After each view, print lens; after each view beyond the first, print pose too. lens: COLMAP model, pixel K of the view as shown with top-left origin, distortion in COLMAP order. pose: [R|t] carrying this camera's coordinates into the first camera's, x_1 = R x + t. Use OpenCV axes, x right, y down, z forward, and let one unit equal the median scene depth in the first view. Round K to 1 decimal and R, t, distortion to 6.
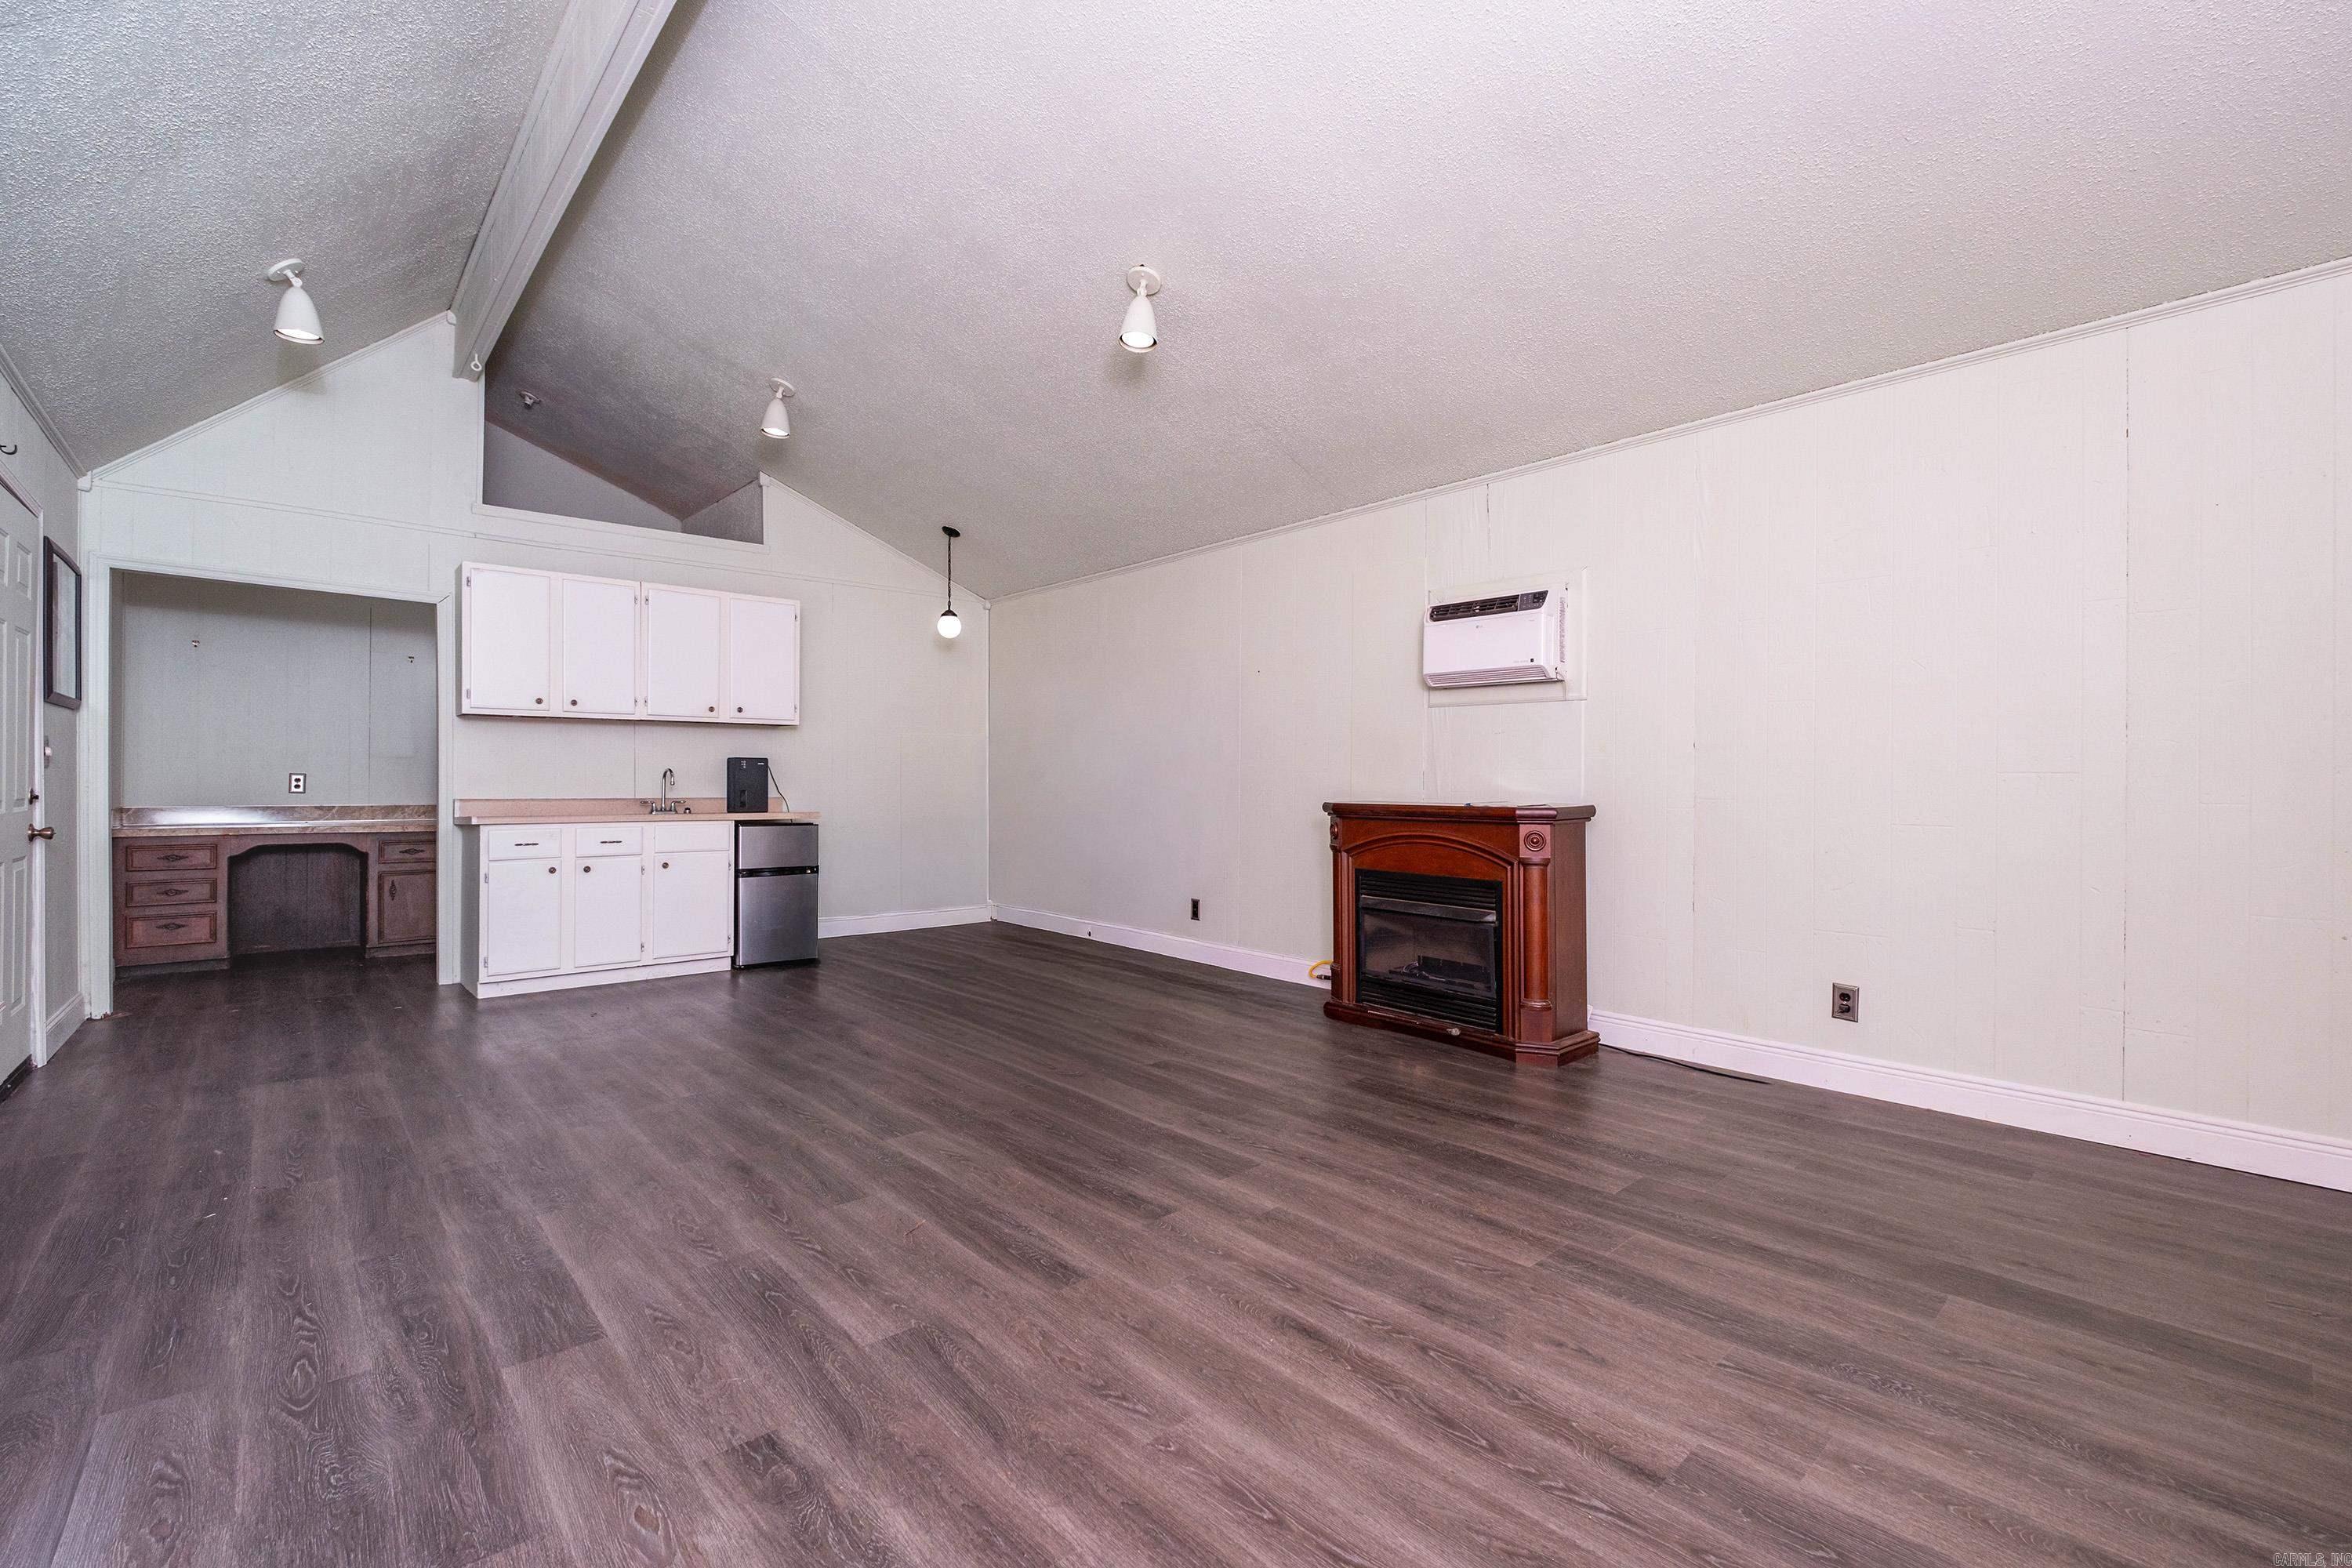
lens RADIAL K [[1002.9, 0, 1185.4], [0, 1002.9, 784.9], [0, 0, 1]] dist [0.007271, -0.001635]
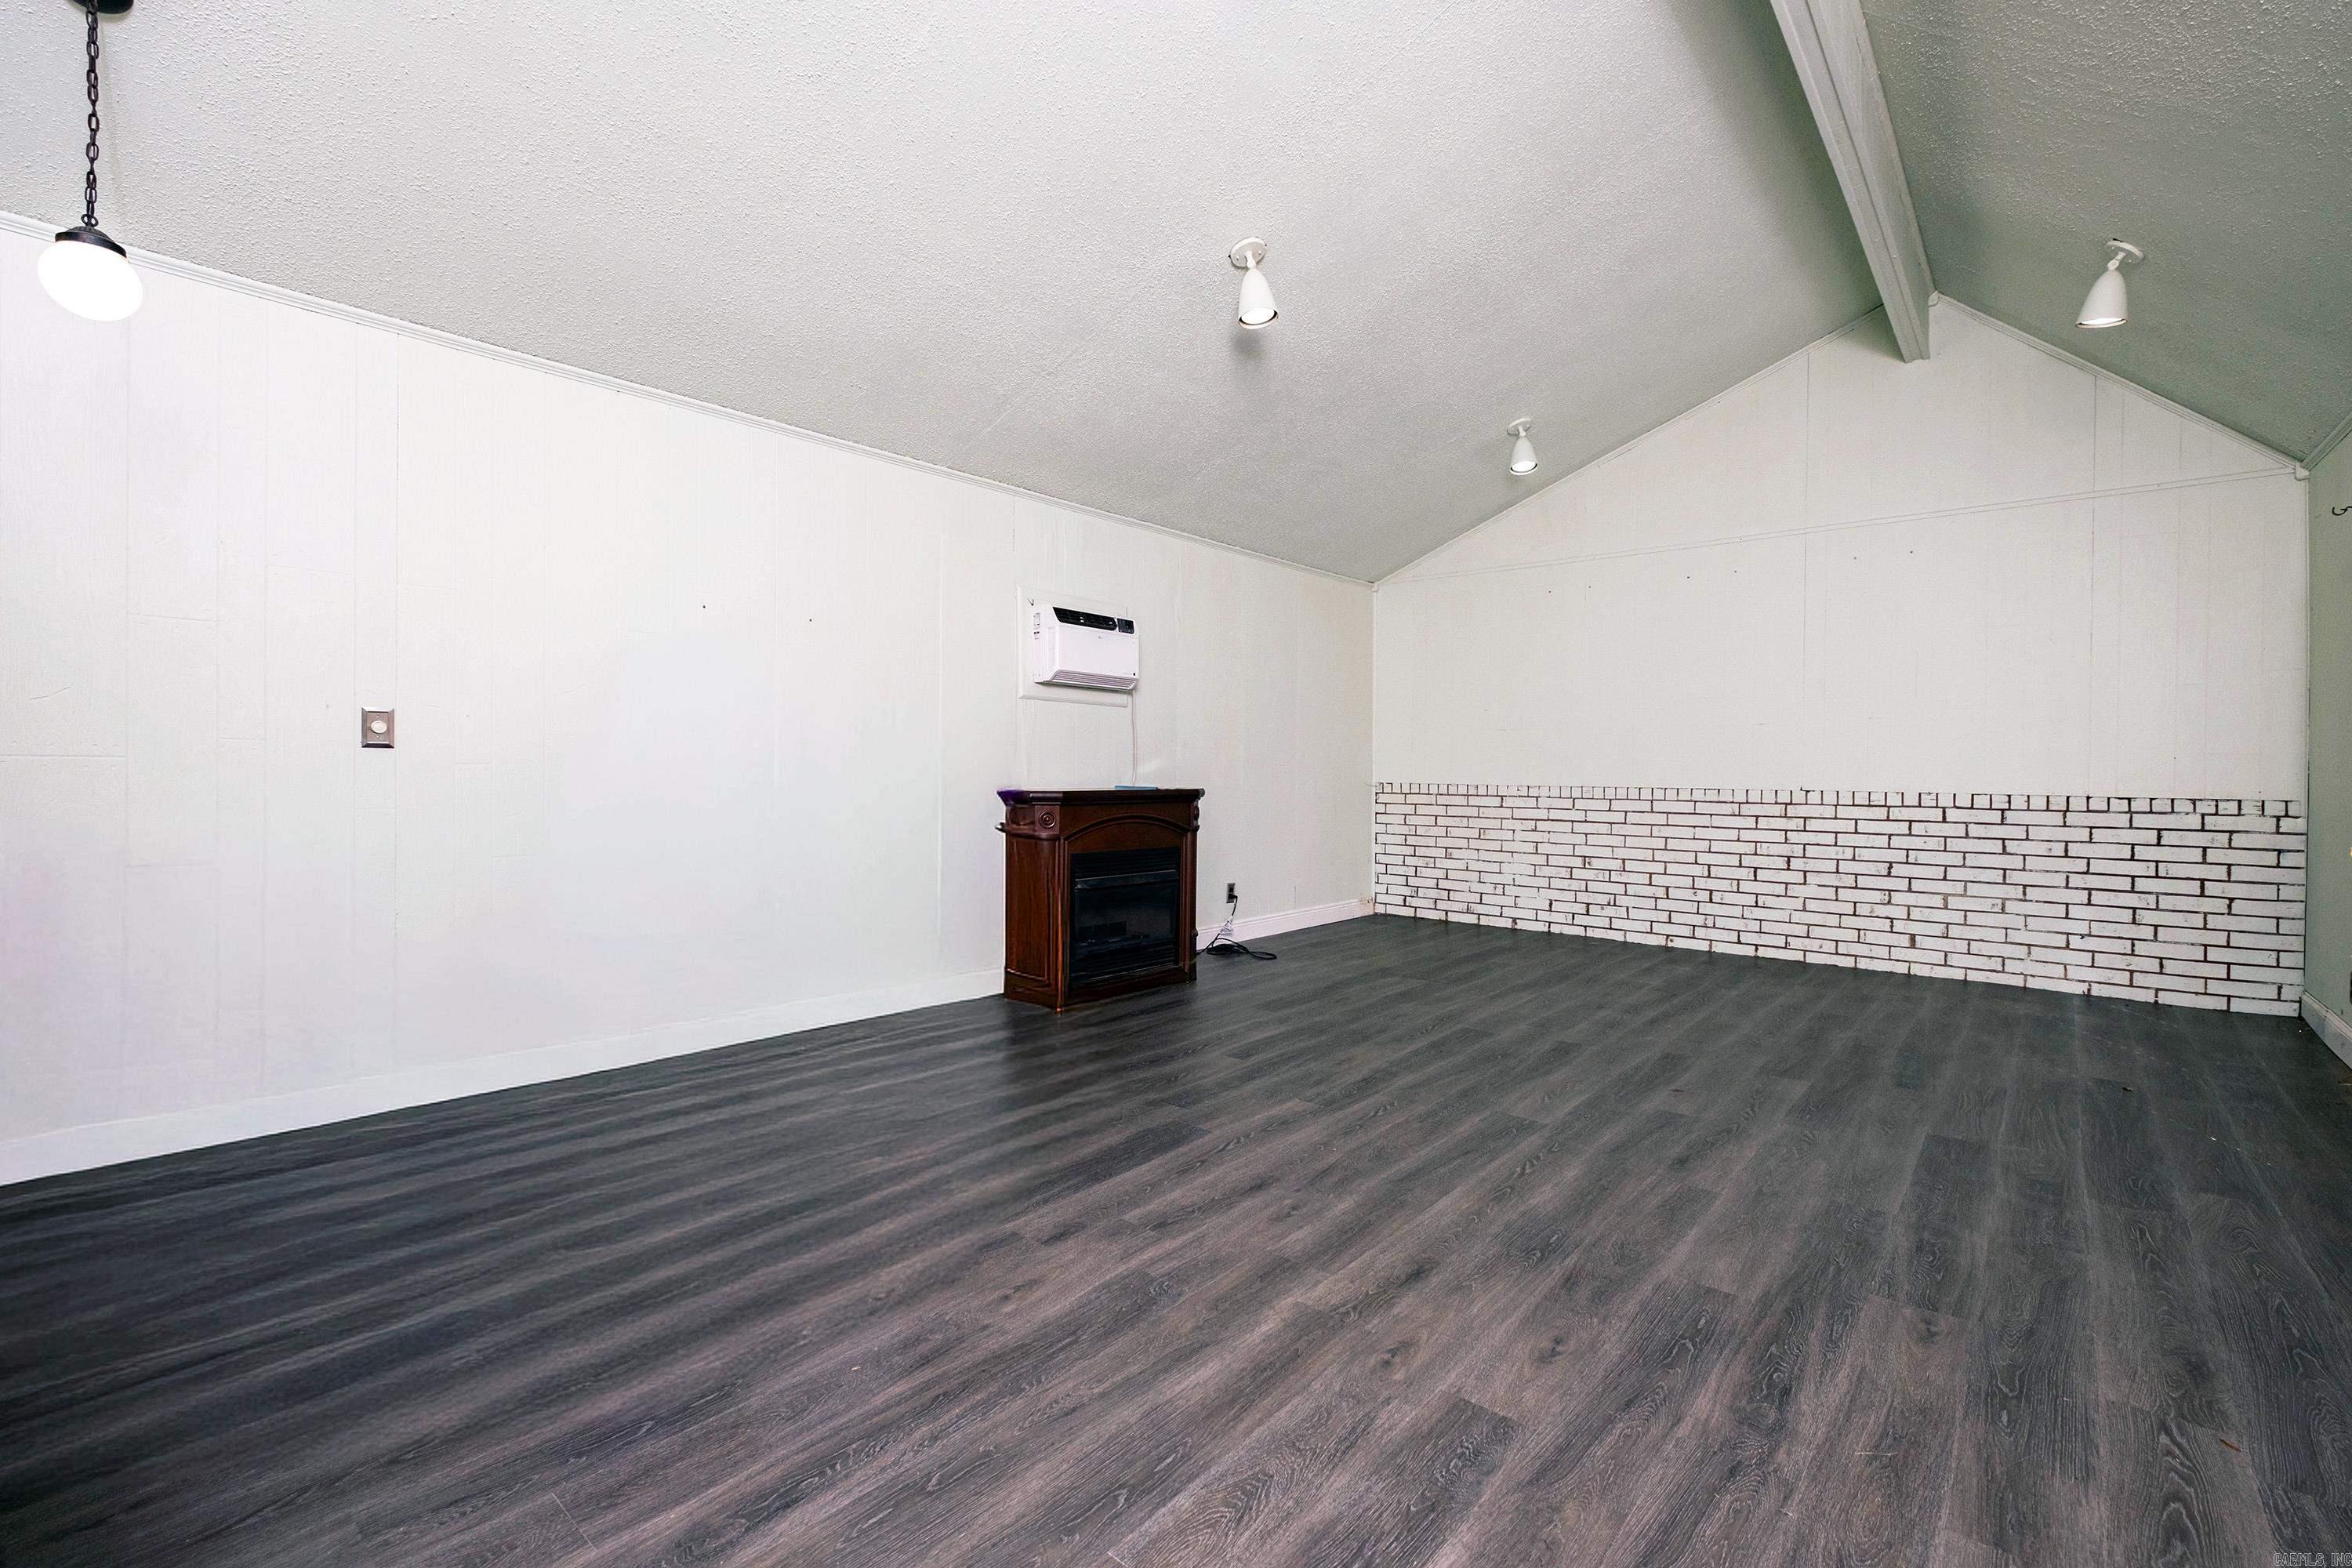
lens RADIAL K [[1002.9, 0, 1184.1], [0, 1002.9, 770.0], [0, 0, 1]] dist [0.007271, -0.001635]
pose [[-0.112839, -0.002425, 0.993610, -1.193669], [0.002974, 0.999992, 0.002778, -0.007118], [-0.993609, 0.003268, -0.112831, 1.393758]]
